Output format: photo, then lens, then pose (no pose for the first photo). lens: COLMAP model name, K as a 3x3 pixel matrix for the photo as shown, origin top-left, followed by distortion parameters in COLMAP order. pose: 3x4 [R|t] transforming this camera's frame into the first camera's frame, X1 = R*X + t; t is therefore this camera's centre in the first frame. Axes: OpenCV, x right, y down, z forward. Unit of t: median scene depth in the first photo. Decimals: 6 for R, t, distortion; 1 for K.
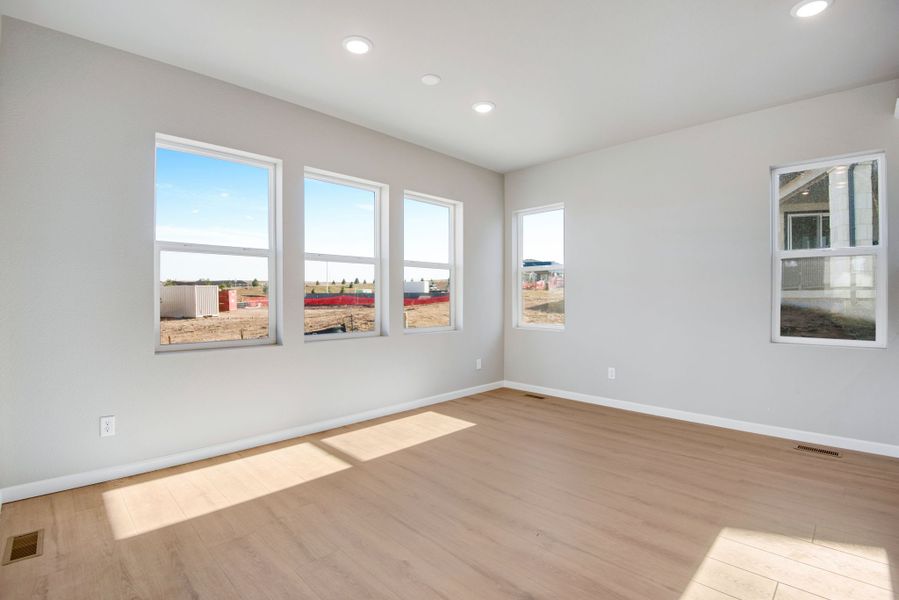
lens RADIAL K [[414.3, 0, 442.9], [0, 414.3, 300.0], [0, 0, 1]] dist [-0.003191, -0.000529]
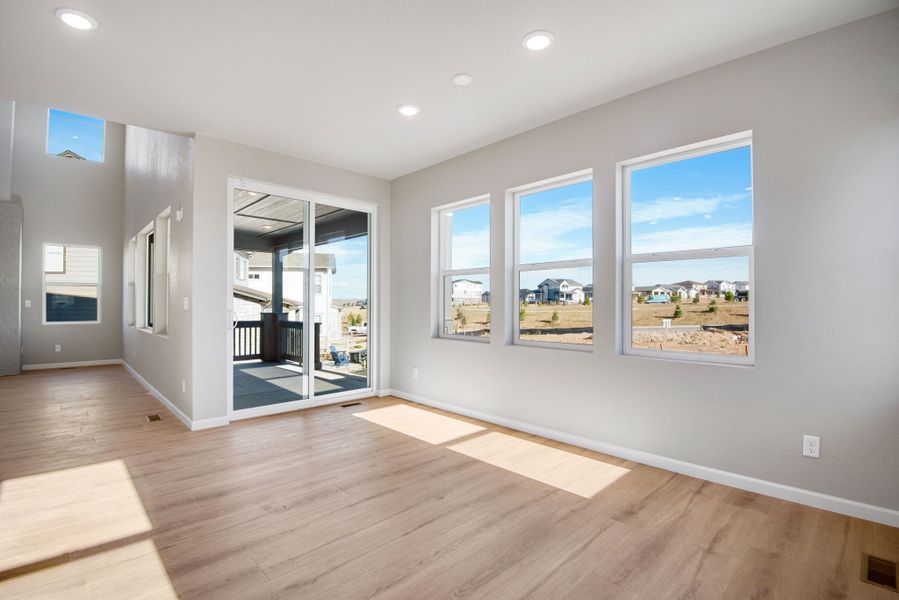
lens RADIAL K [[414.3, 0, 442.9], [0, 414.3, 300.0], [0, 0, 1]] dist [-0.003191, -0.000529]
pose [[-0.015082, -0.011093, -0.999825, 0.751416], [-0.002358, 0.999936, -0.011058, -0.007782], [0.999883, 0.002191, -0.015107, 0.780130]]
